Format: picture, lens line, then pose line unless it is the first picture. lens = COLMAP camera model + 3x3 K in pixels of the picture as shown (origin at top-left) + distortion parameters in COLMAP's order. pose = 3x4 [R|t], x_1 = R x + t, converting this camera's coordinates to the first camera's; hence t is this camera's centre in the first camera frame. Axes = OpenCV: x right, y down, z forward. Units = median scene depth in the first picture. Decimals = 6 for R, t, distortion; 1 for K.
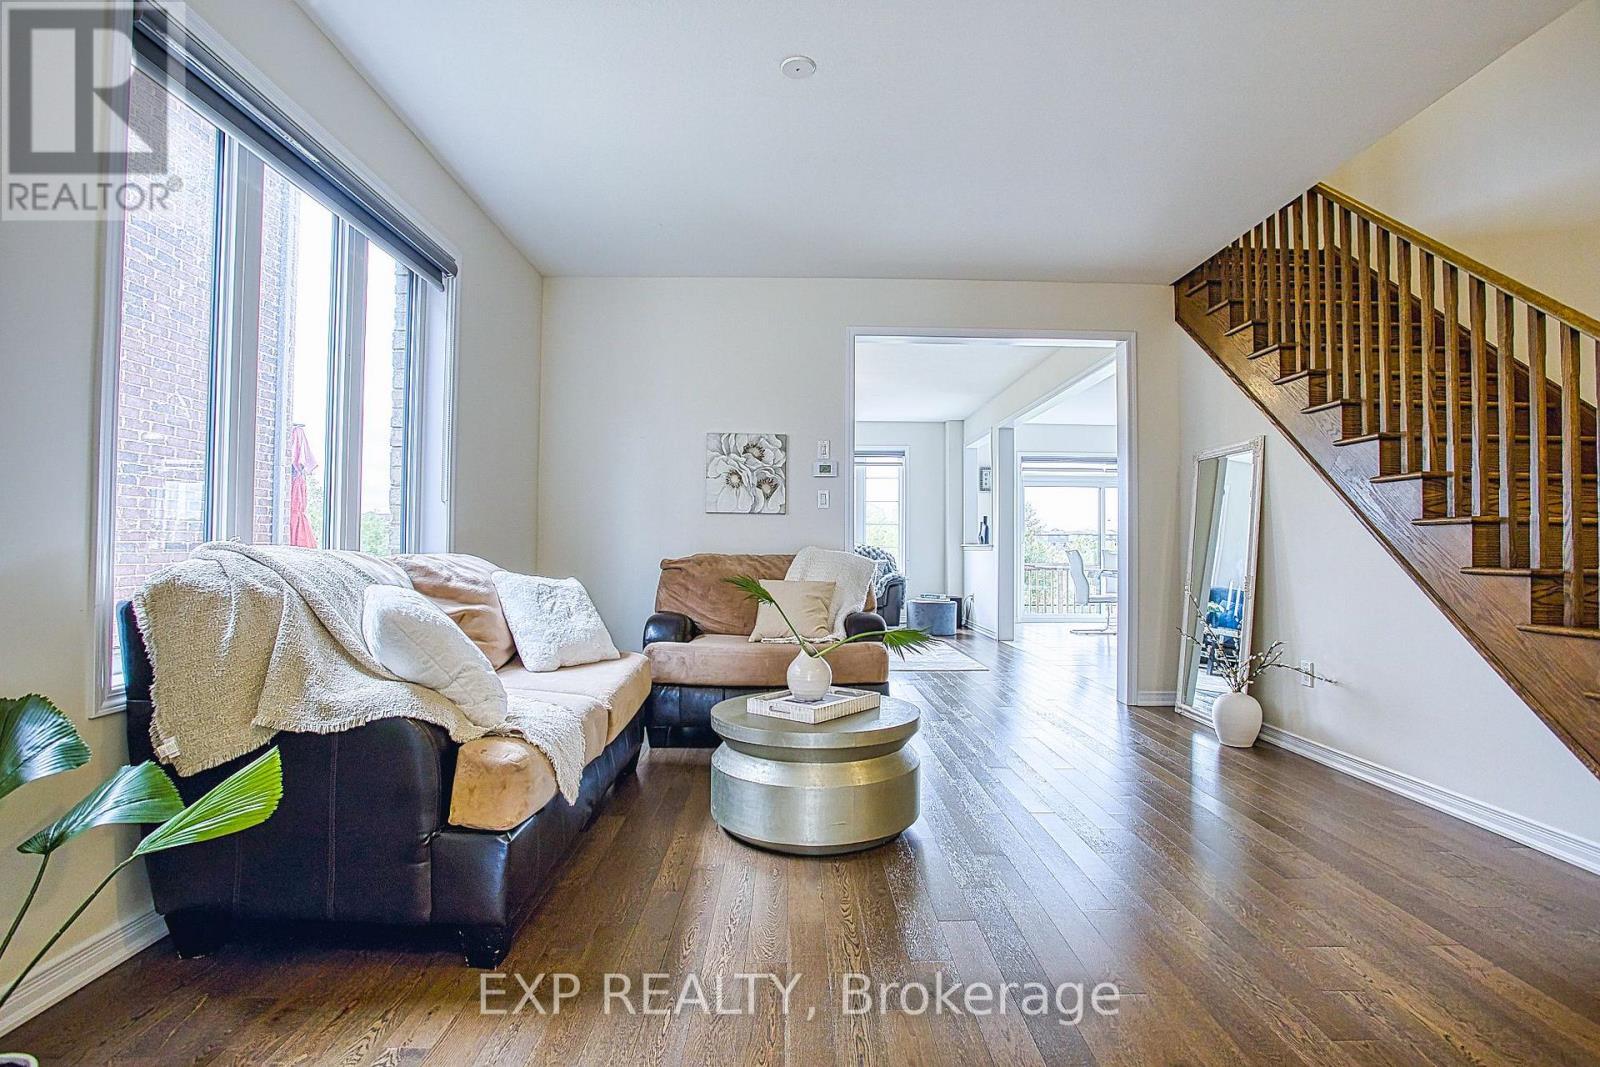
lens RADIAL K [[772.1, 0, 799.4], [0, 772.1, 536.0], [0, 0, 1]] dist [-0.060761, 0.024830]
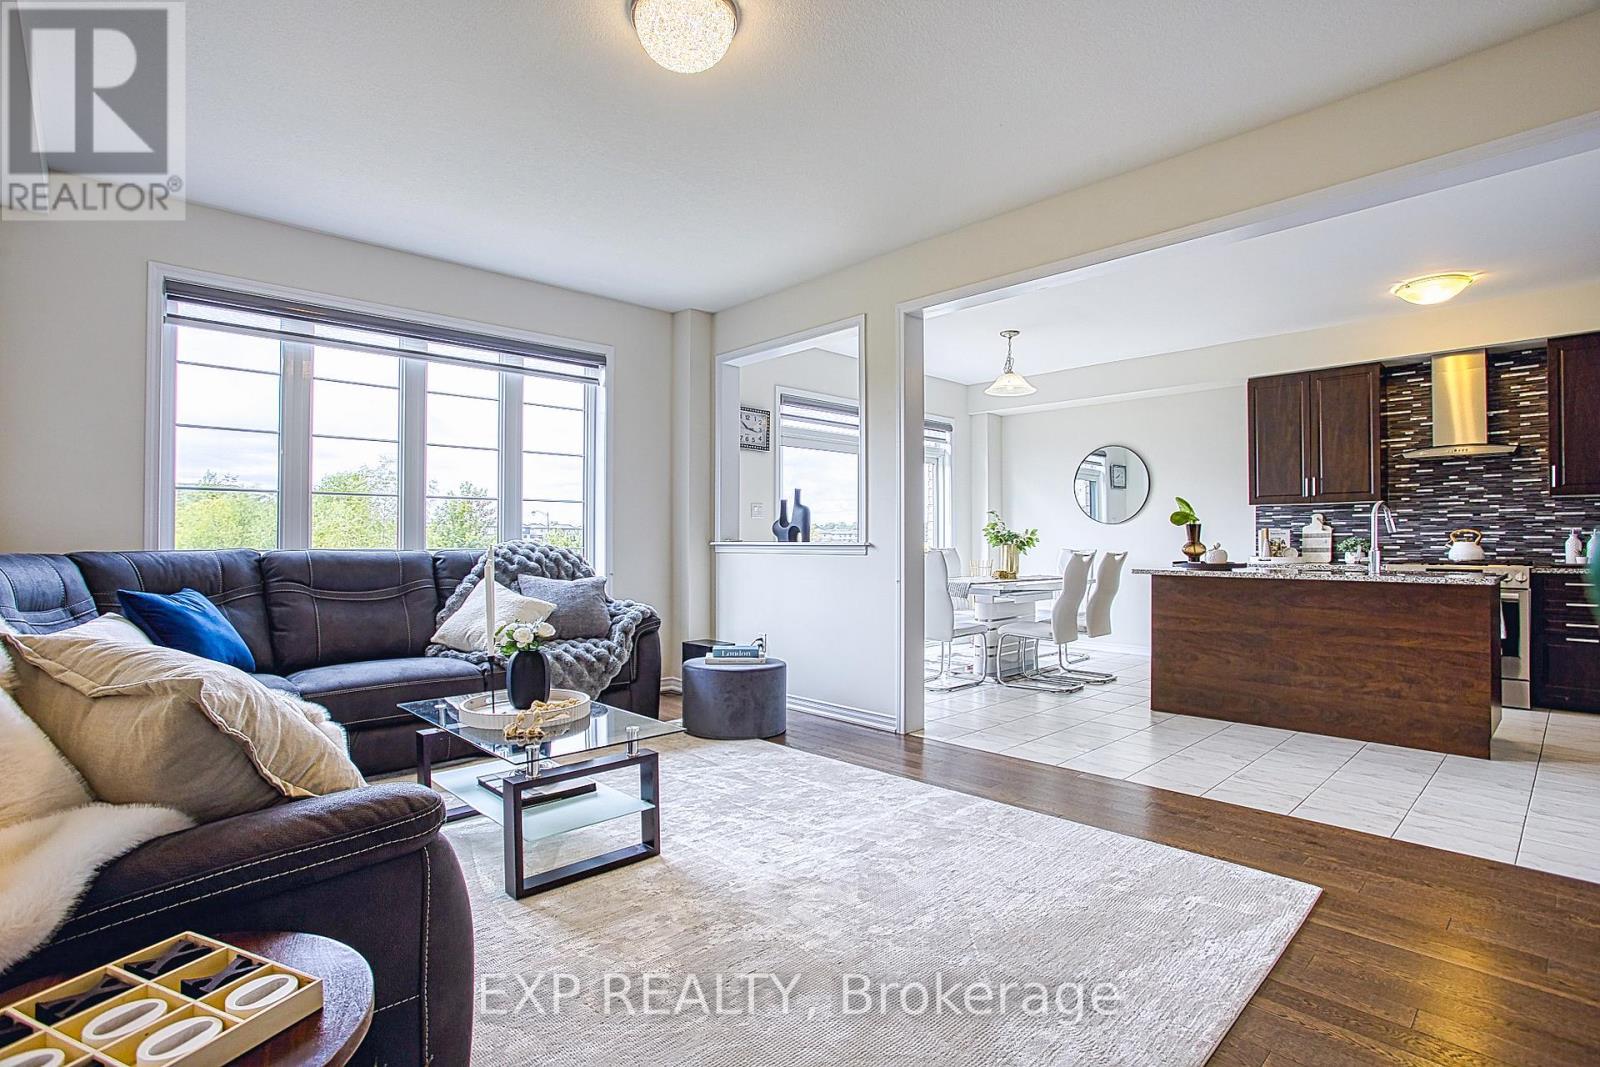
lens RADIAL K [[772.1, 0, 794.9], [0, 772.1, 534.0], [0, 0, 1]] dist [-0.060761, 0.024830]
pose [[0.736358, 0.003101, 0.676585, -0.260687], [-0.008575, 0.999952, 0.004749, 0.006622], [-0.676537, -0.009299, 0.736350, 1.301630]]
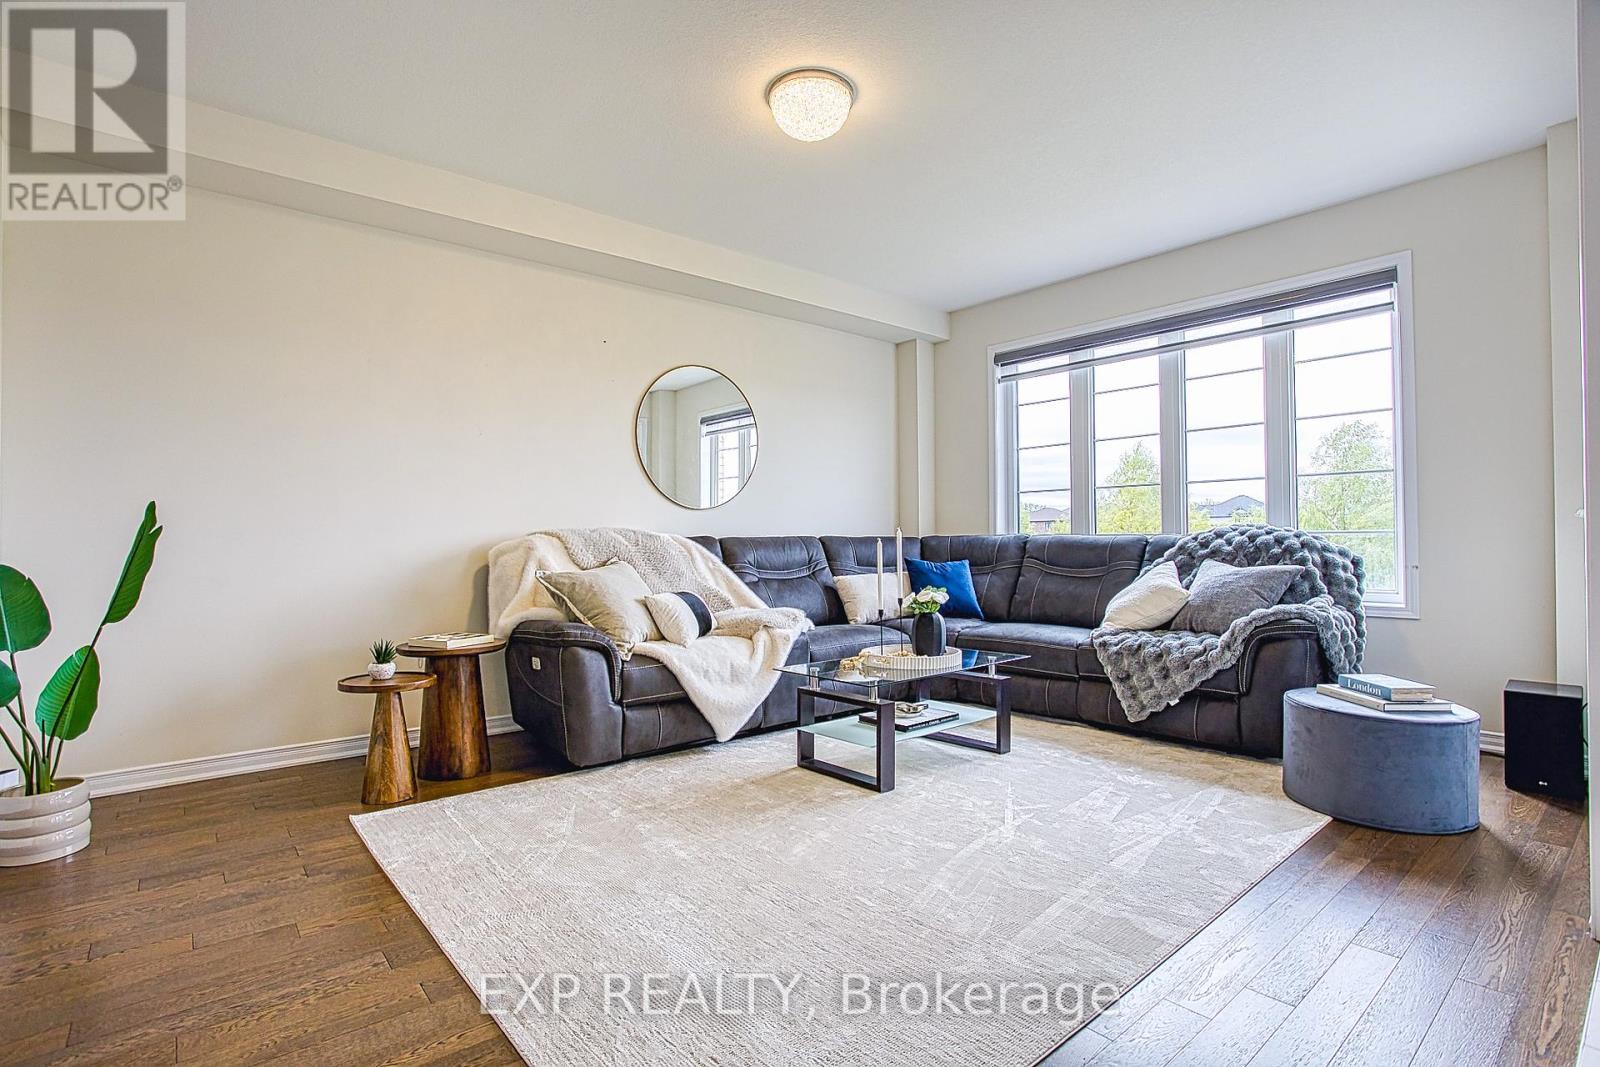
lens RADIAL K [[772.1, 0, 806.0], [0, 772.1, 545.3], [0, 0, 1]] dist [-0.060761, 0.024830]
pose [[0.645278, -0.005655, -0.763927, 0.521865], [0.021270, 0.999718, 0.010565, 0.028923], [0.763652, -0.023066, 0.645216, 1.318930]]
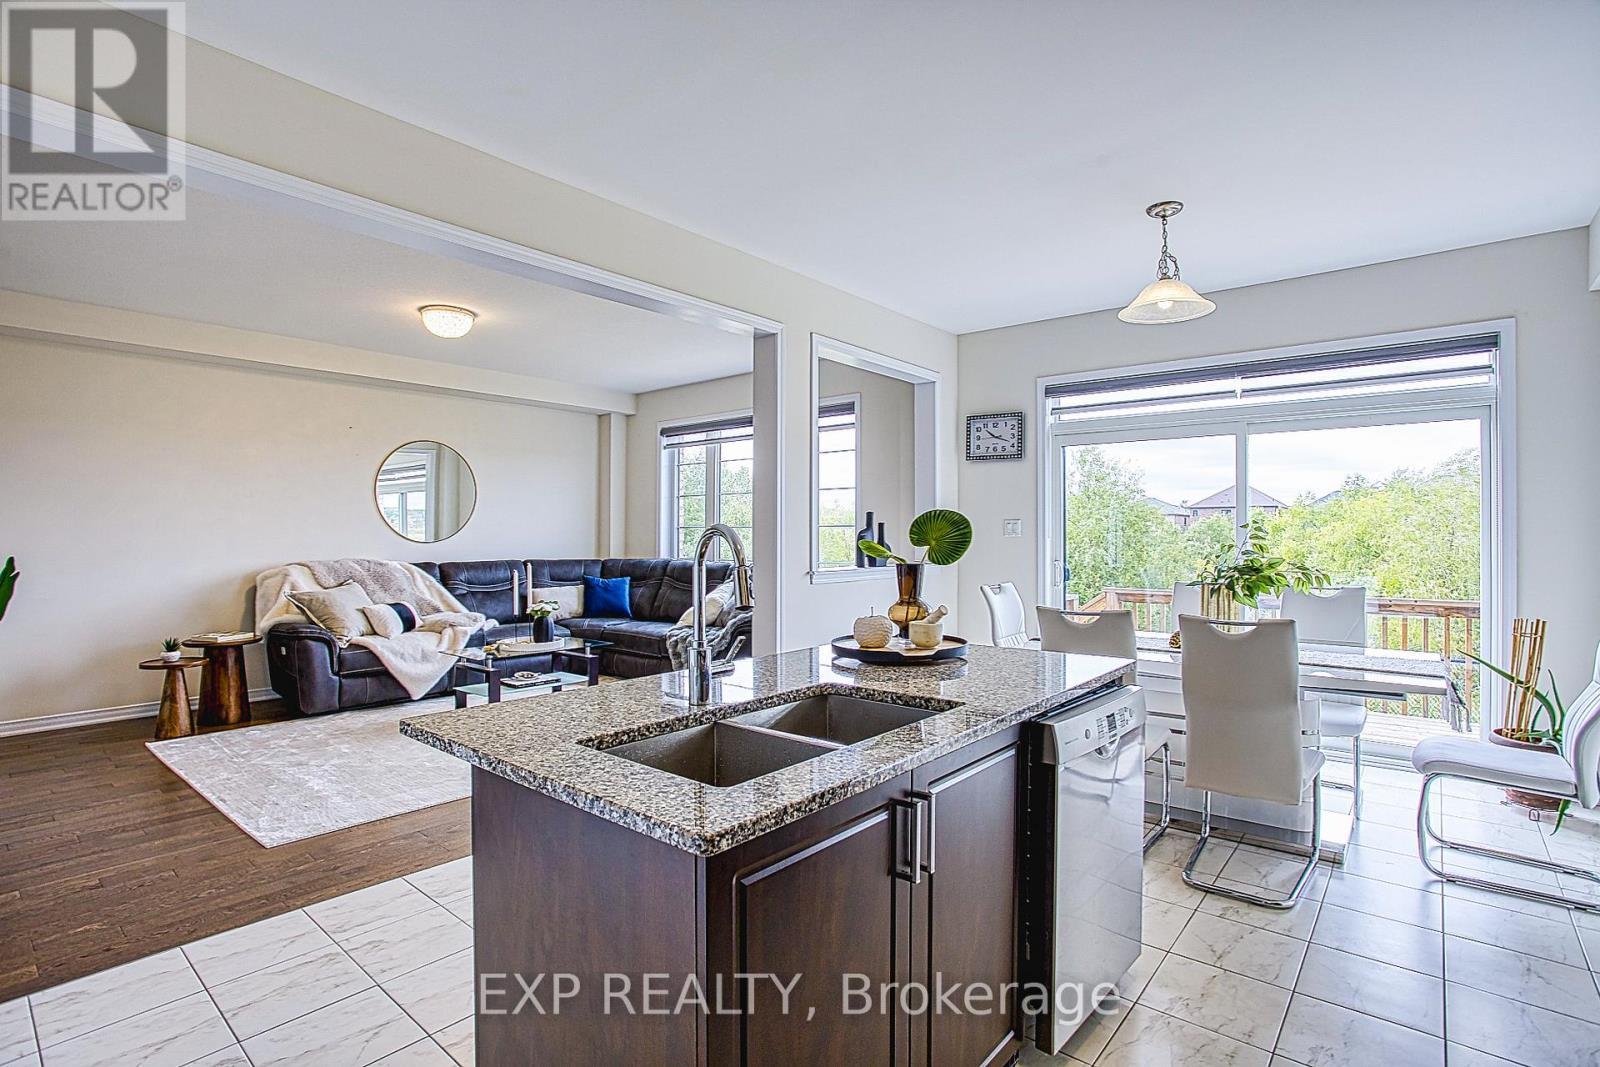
lens RADIAL K [[772.1, 0, 812.9], [0, 772.1, 538.2], [0, 0, 1]] dist [-0.060761, 0.024830]
pose [[0.765423, 0.000266, -0.643527, 1.154346], [0.012913, 0.999792, 0.015772, -0.034857], [0.643398, -0.020382, 0.765261, 1.239375]]
